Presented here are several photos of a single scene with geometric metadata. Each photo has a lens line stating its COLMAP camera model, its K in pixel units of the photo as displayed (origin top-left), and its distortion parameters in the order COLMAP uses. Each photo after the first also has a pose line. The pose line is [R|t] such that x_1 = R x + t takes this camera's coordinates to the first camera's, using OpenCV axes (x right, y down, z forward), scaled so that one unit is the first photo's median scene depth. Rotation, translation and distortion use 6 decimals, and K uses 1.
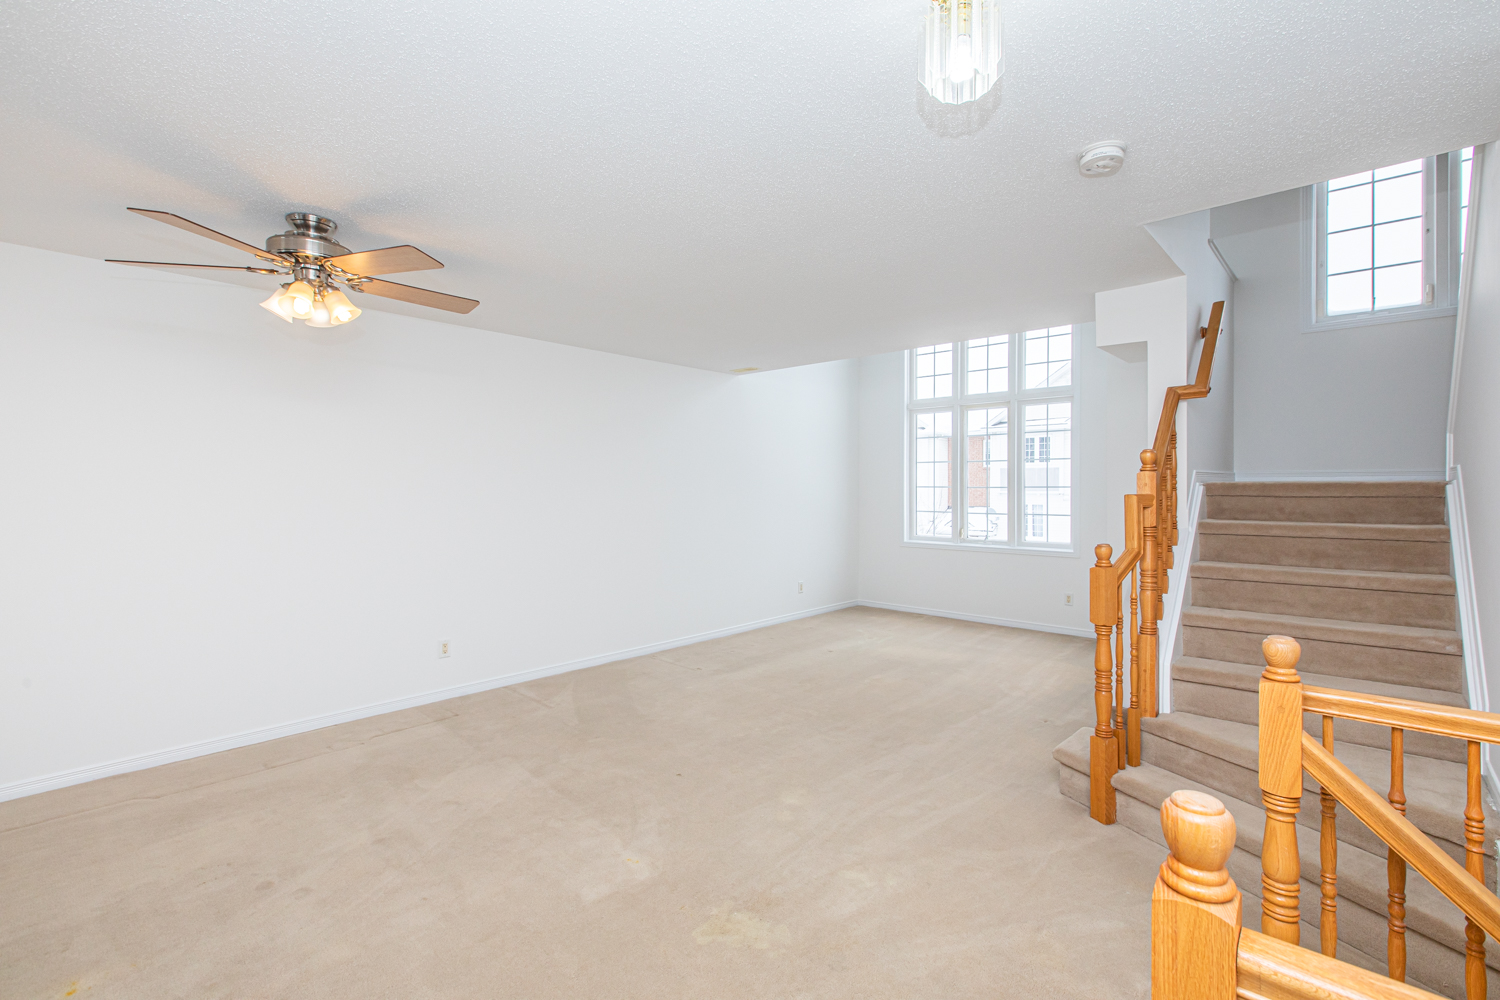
lens RADIAL K [[659.7, 0, 747.6], [0, 659.7, 486.2], [0, 0, 1]] dist [0.002205, 0.000130]
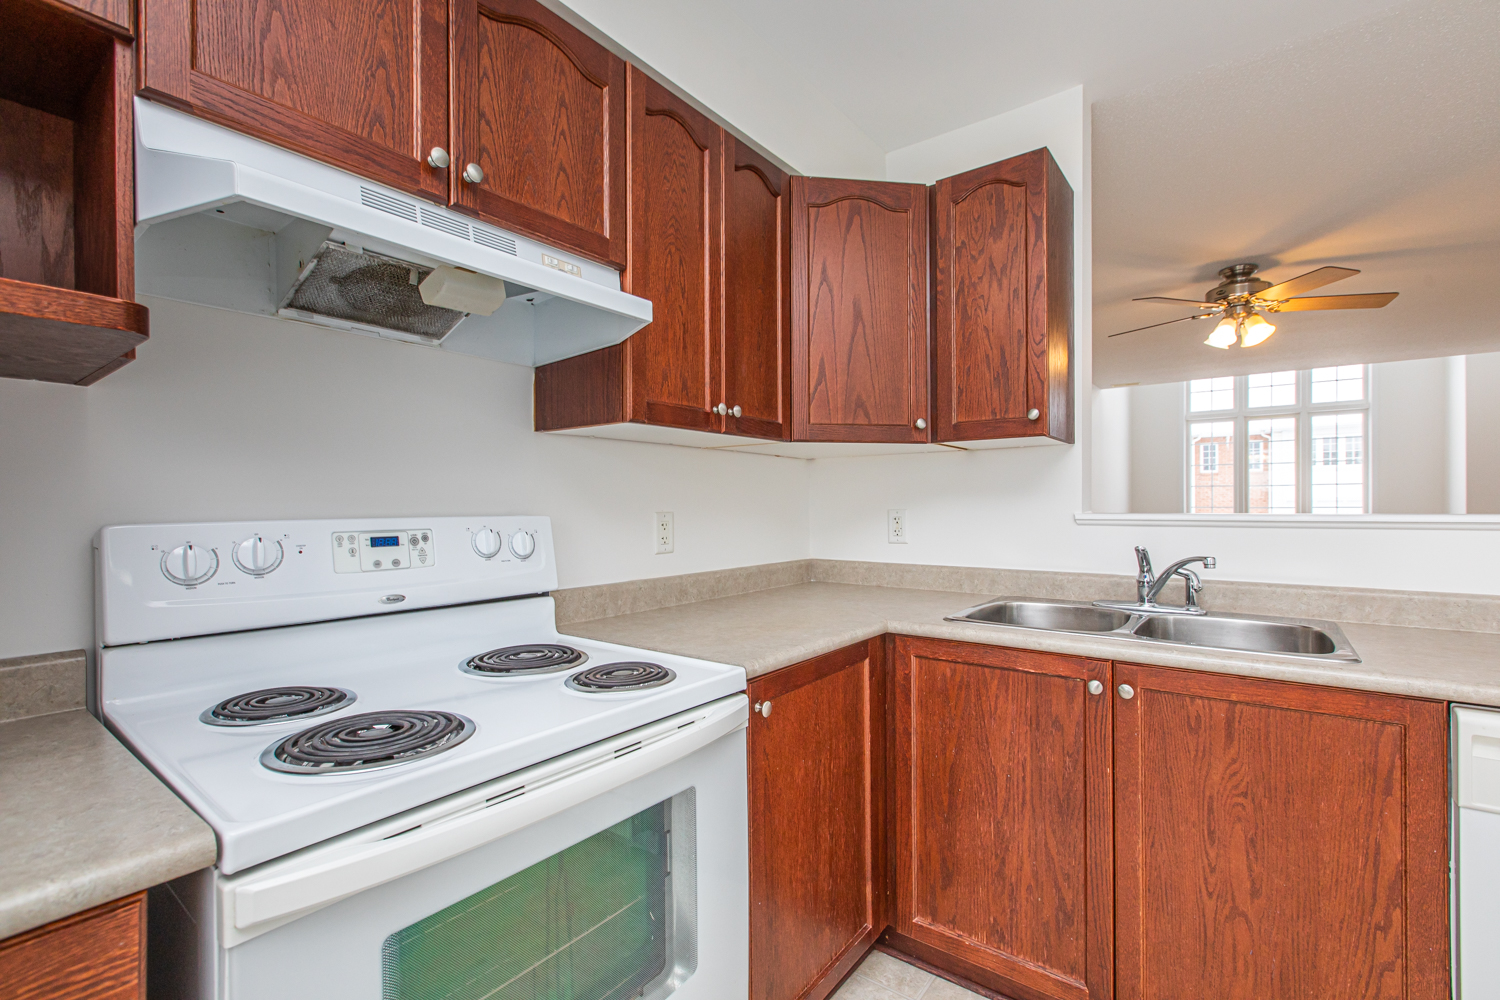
lens RADIAL K [[657.3, 0, 727.6], [0, 657.3, 507.0], [0, 0, 1]] dist [0.004581, -0.003032]
pose [[0.996025, -0.009321, 0.088590, -0.763076], [0.008719, 0.999936, 0.007186, 0.026301], [-0.088651, -0.006385, 0.996042, -0.108269]]
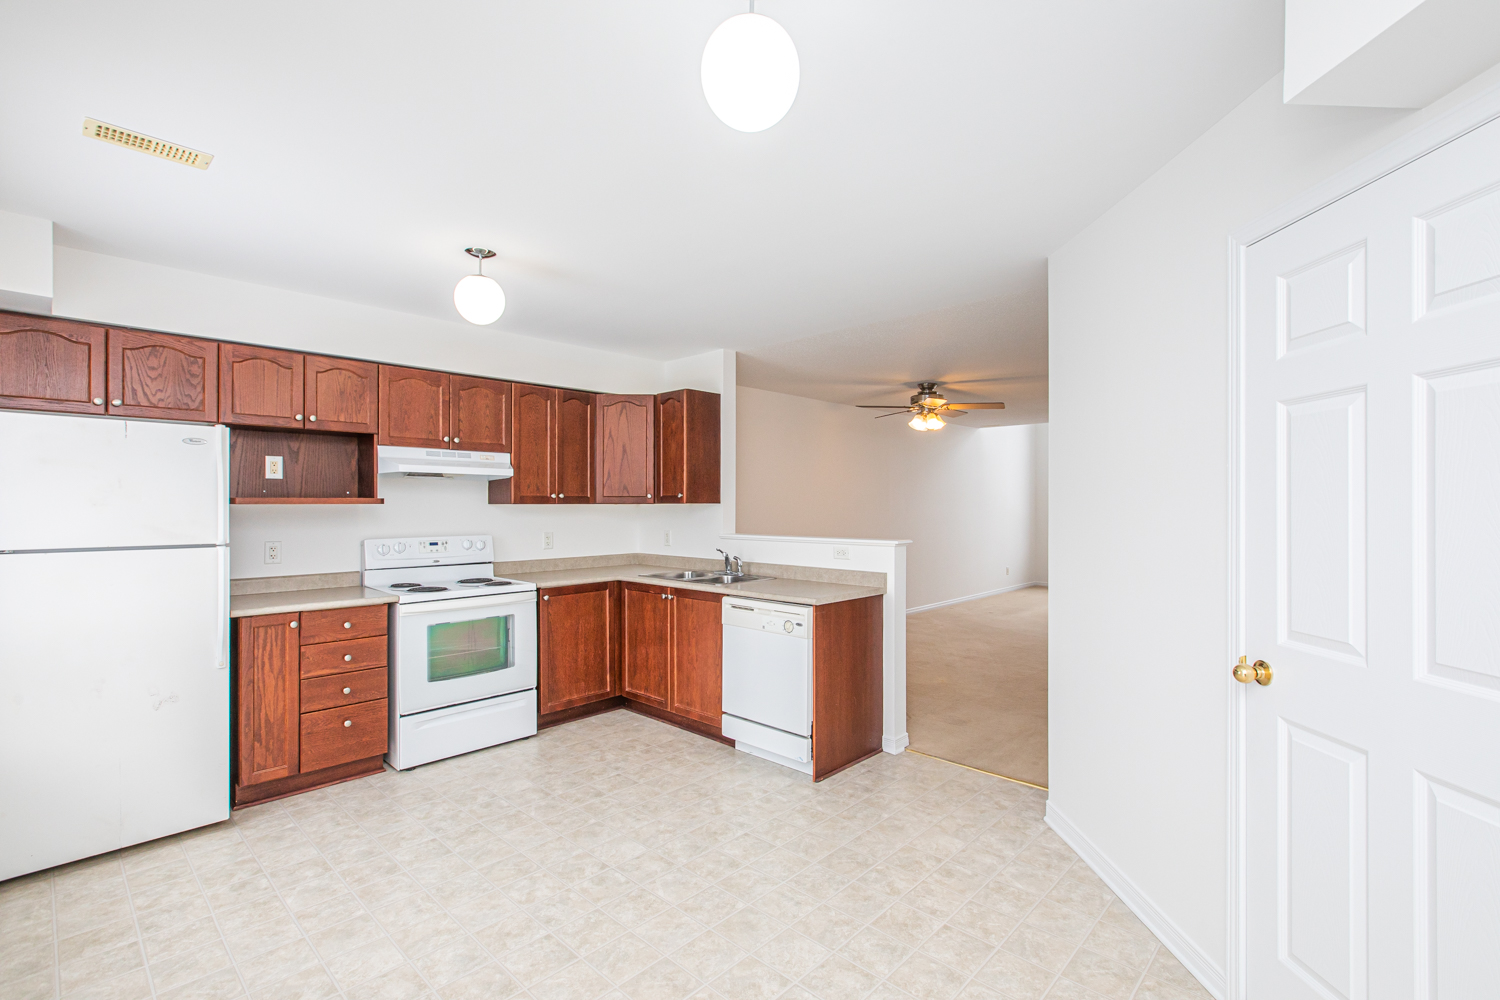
lens RADIAL K [[685.0, 0, 724.0], [0, 685.0, 491.7], [0, 0, 1]] dist [0.001524, -0.000007]
pose [[0.998818, -0.009021, -0.047753, -0.521060], [0.008381, 0.999873, -0.013591, -0.003711], [0.047870, 0.013175, 0.998767, -0.581954]]
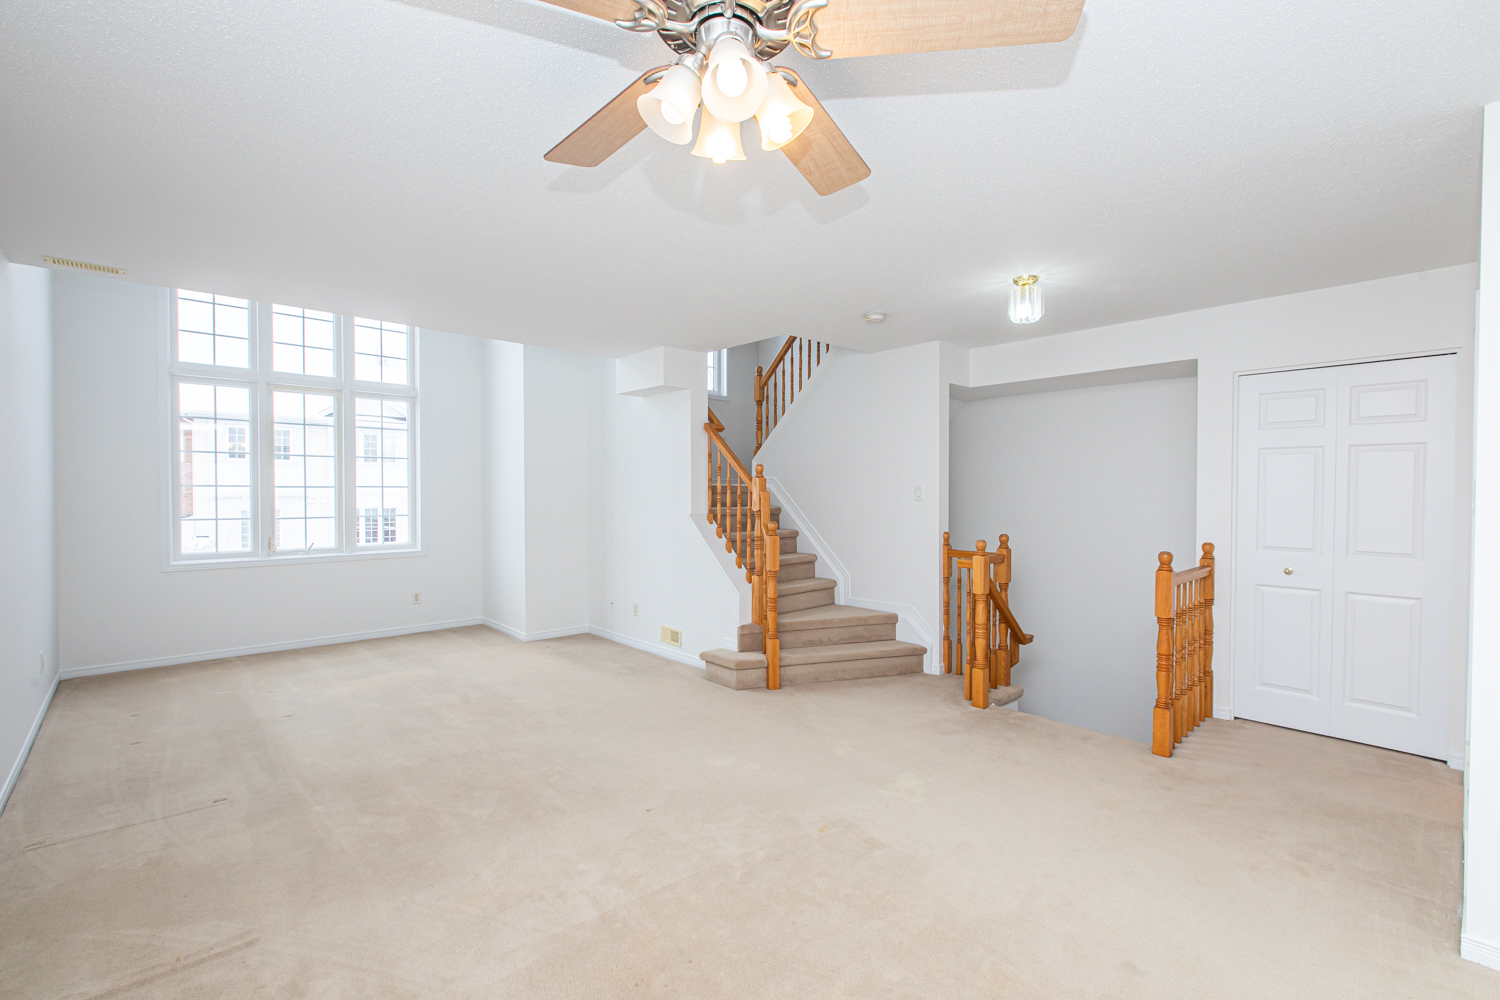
lens RADIAL K [[677.1, 0, 761.0], [0, 677.1, 503.6], [0, 0, 1]] dist [0.001005, -0.000554]
pose [[0.082377, -0.016836, 0.996459, -0.474569], [-0.004785, 0.999839, 0.017289, 0.005658], [-0.996590, -0.006192, 0.082283, 0.365526]]
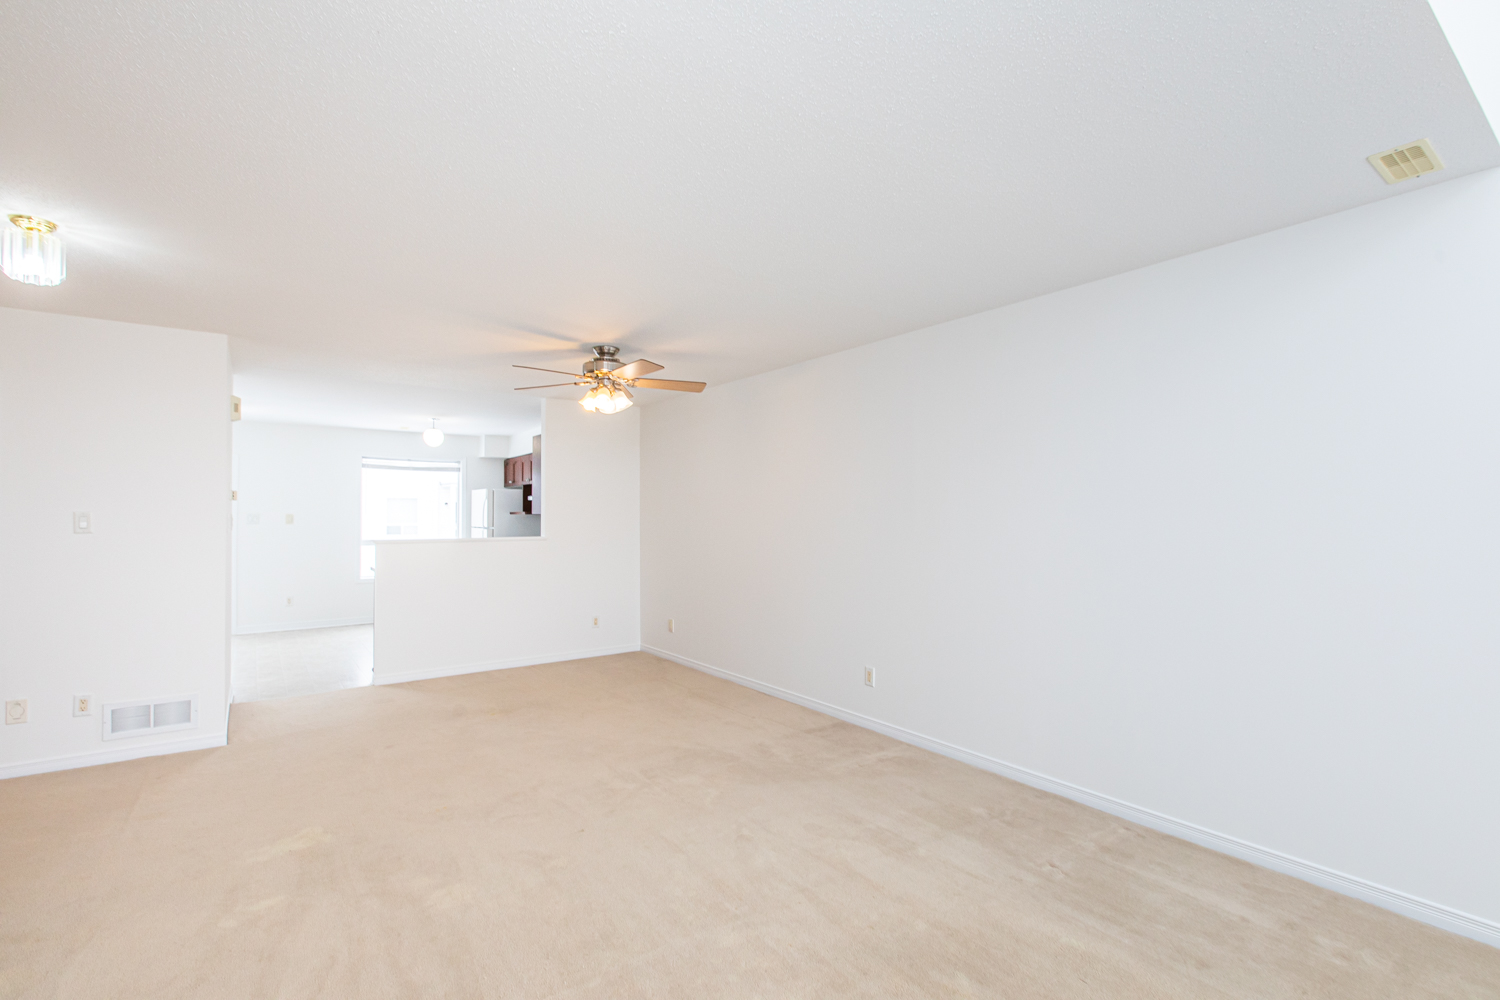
lens RADIAL K [[677.1, 0, 761.0], [0, 677.1, 503.6], [0, 0, 1]] dist [0.001005, -0.000554]
pose [[-0.186059, -0.018879, -0.982357, 0.342545], [0.003505, 0.999796, -0.019878, 0.004414], [0.982532, -0.007142, -0.185955, 0.663544]]
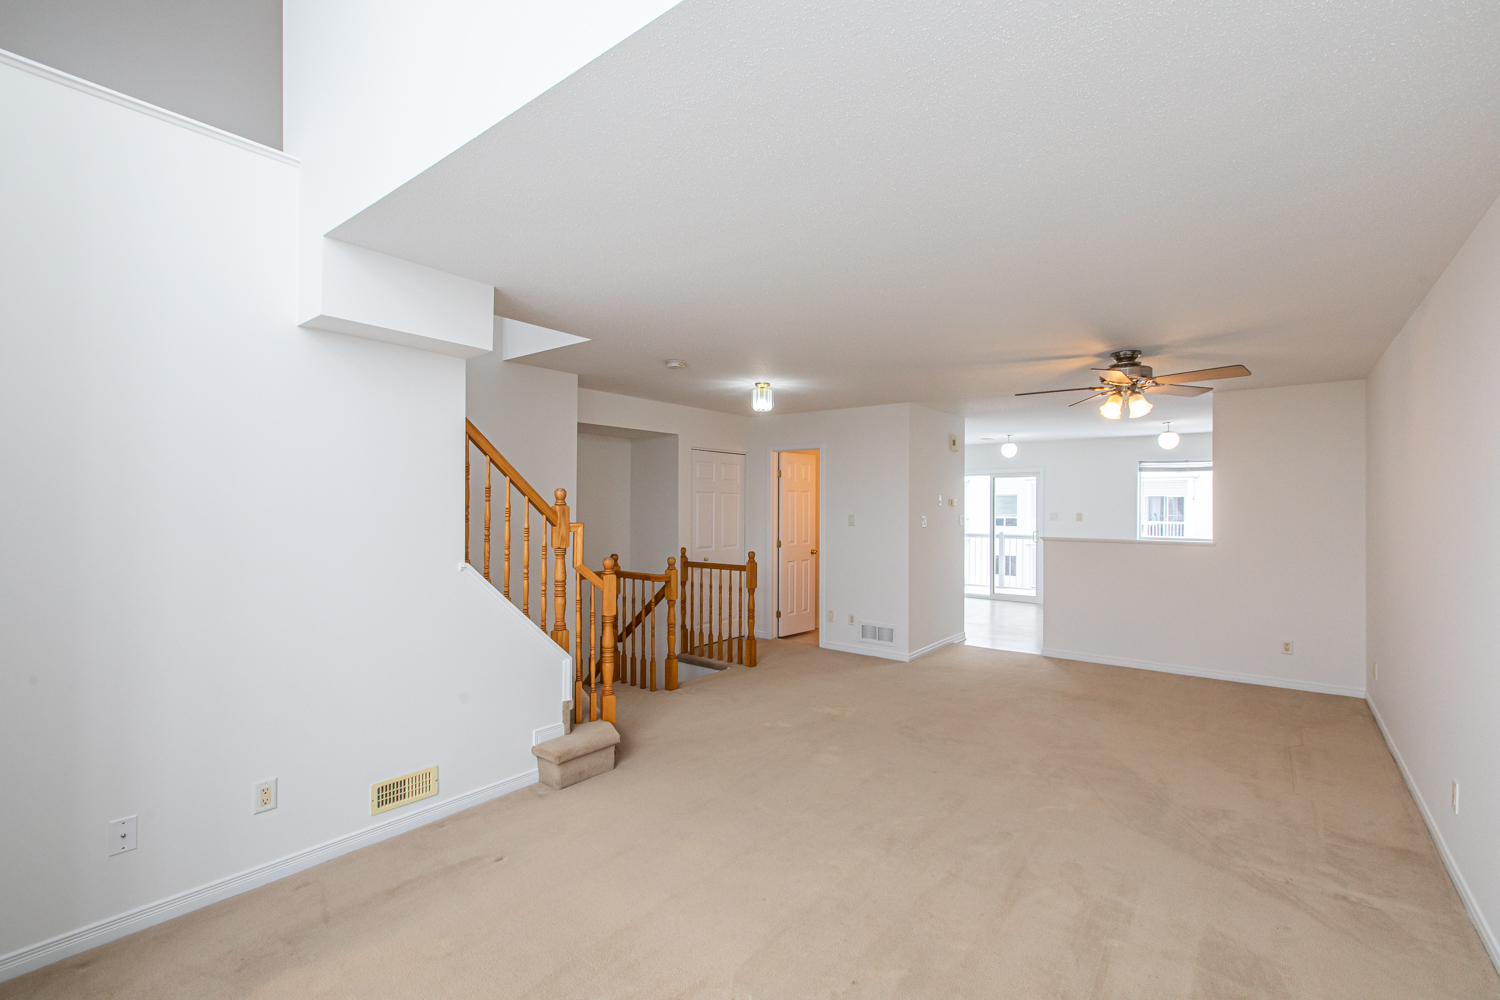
lens RADIAL K [[665.3, 0, 762.3], [0, 665.3, 505.9], [0, 0, 1]] dist [-0.018457, 0.000053]
pose [[-0.996170, -0.008602, -0.087019, 0.123391], [-0.008434, 0.999962, -0.002295, -0.010314], [0.087035, -0.001552, -0.996204, 0.994914]]
